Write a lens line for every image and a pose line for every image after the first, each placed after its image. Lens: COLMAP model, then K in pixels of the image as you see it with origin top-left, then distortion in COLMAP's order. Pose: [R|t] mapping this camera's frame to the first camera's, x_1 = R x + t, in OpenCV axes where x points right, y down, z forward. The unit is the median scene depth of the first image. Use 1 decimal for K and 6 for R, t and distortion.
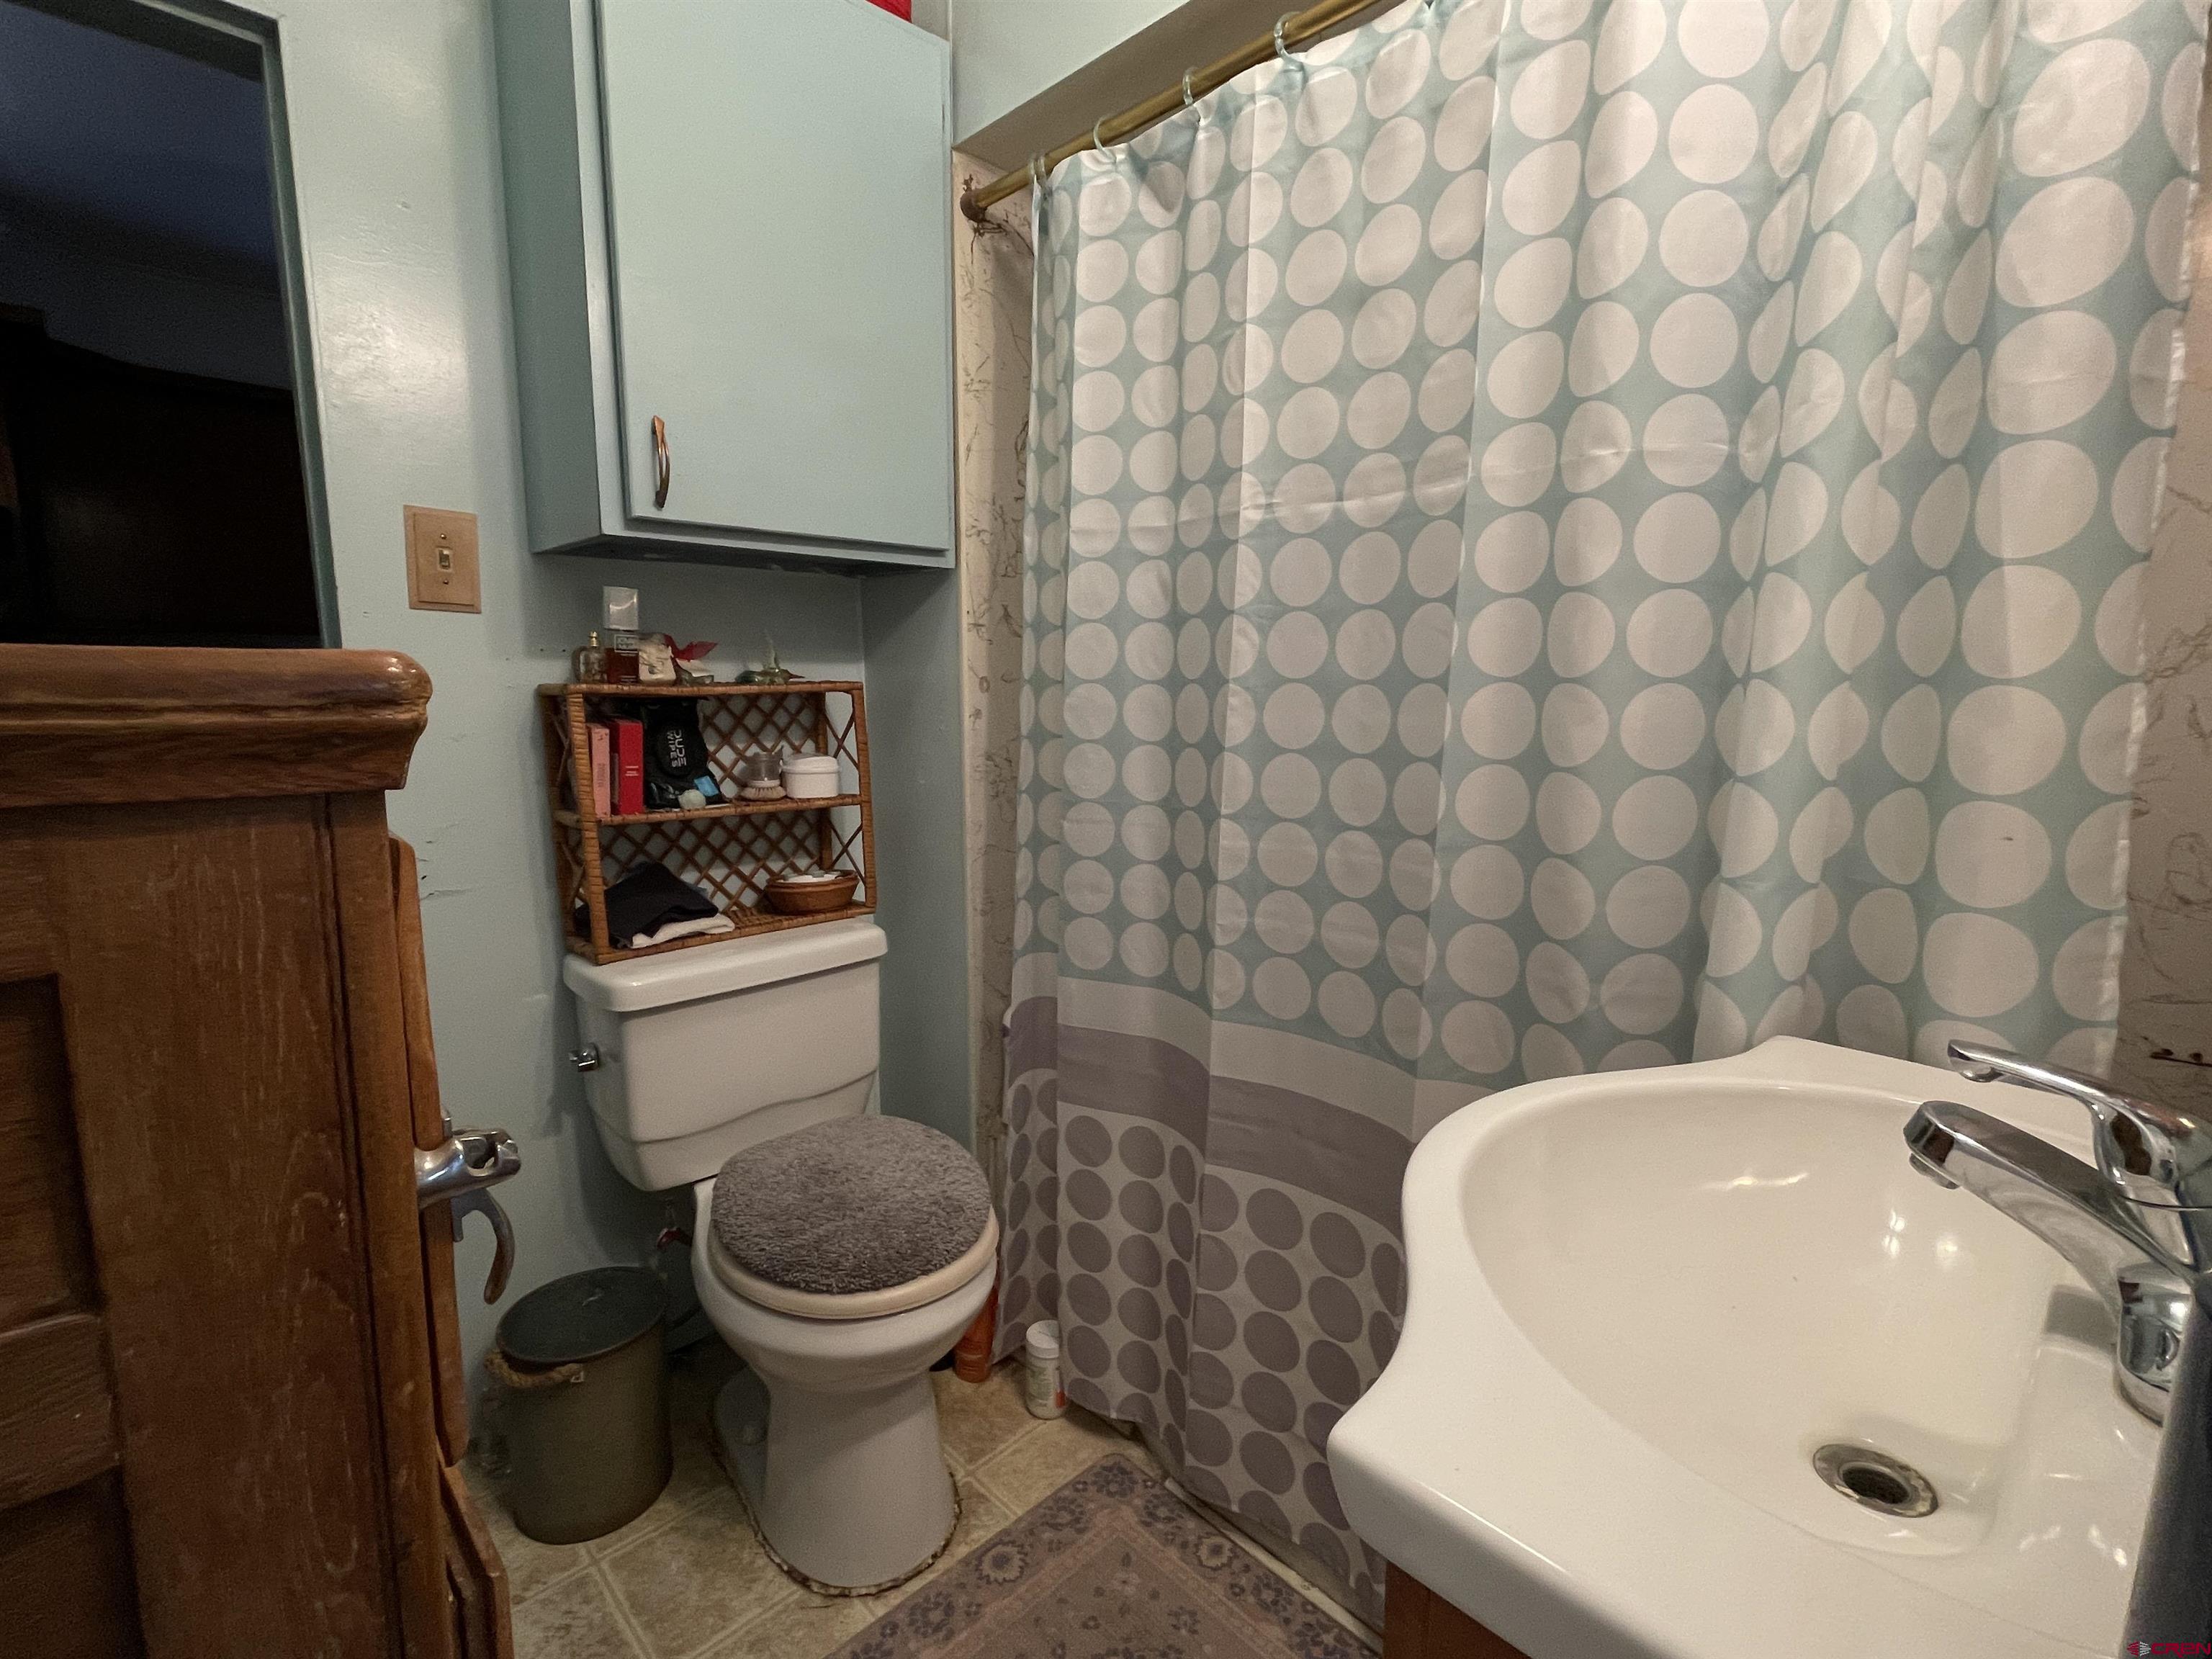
lens RADIAL K [[1014.9, 0, 1106.0], [0, 1014.9, 829.5], [0, 0, 1]] dist [-0.000262, -0.000021]
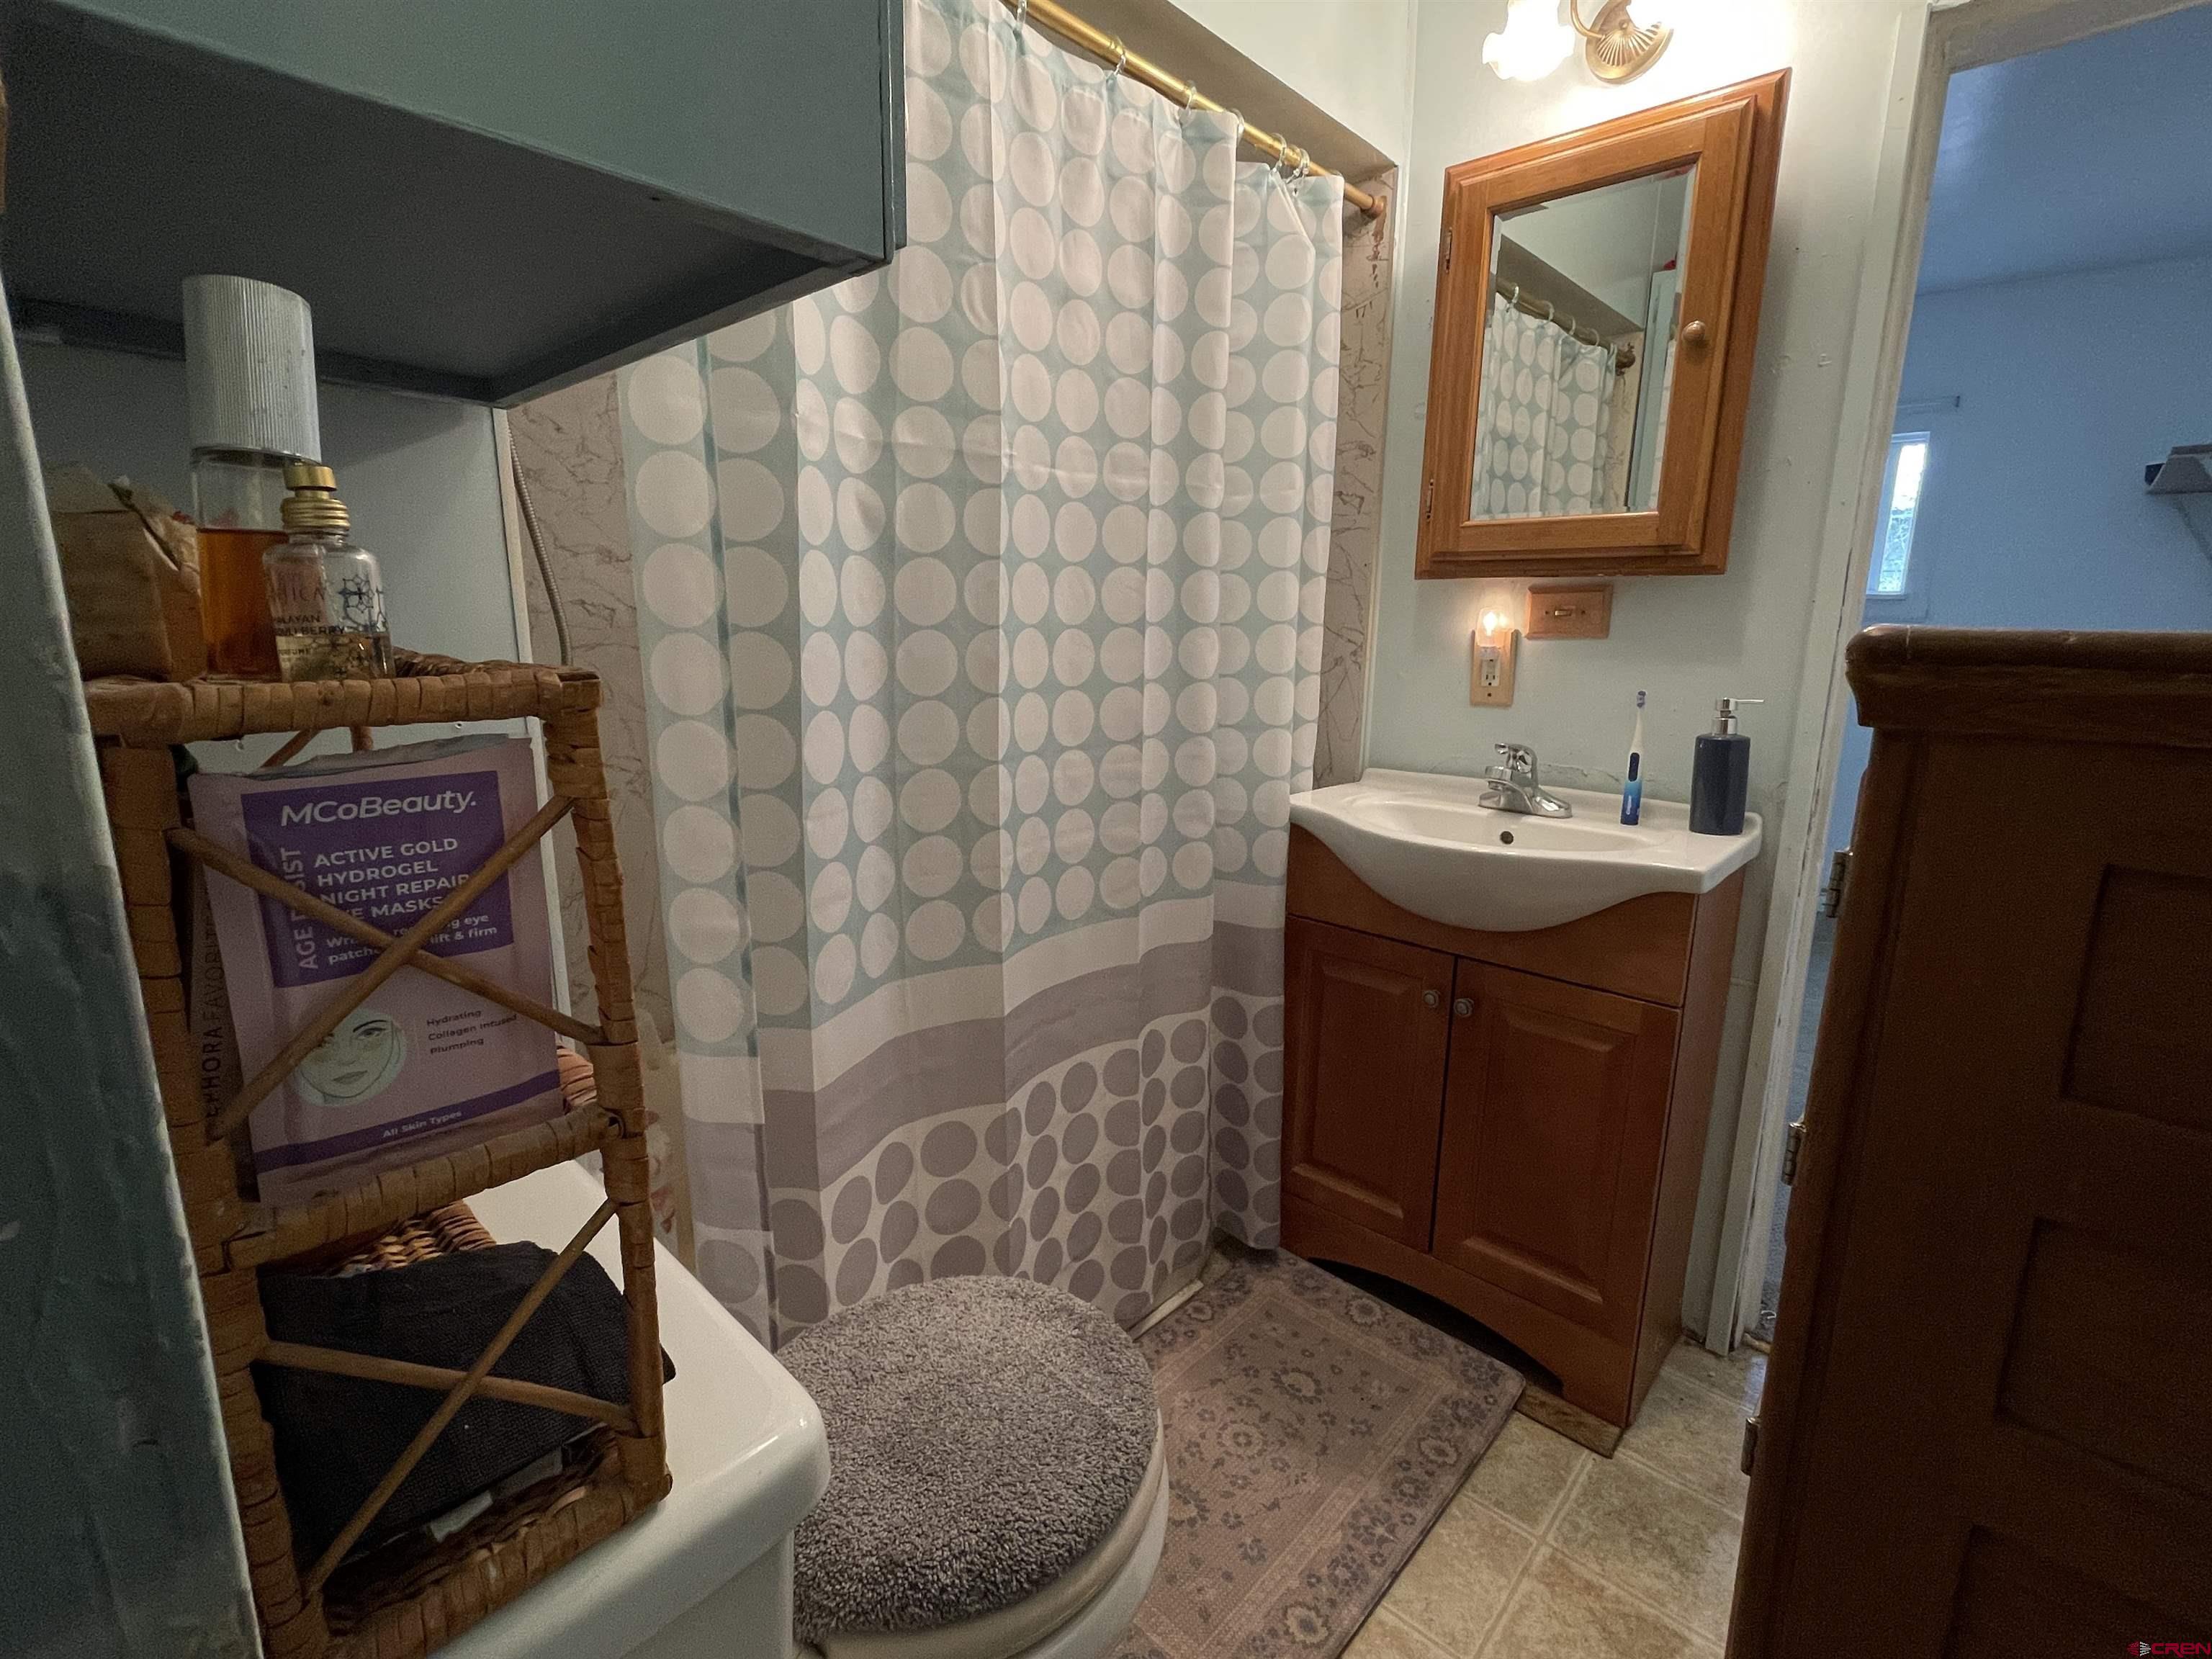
lens RADIAL K [[1014.9, 0, 1106.0], [0, 1014.9, 829.5], [0, 0, 1]] dist [-0.000262, -0.000021]
pose [[-0.030234, -0.202722, 0.978770, -0.993542], [0.133293, 0.969654, 0.204951, -0.152900], [-0.990615, 0.136660, -0.002295, 0.999397]]
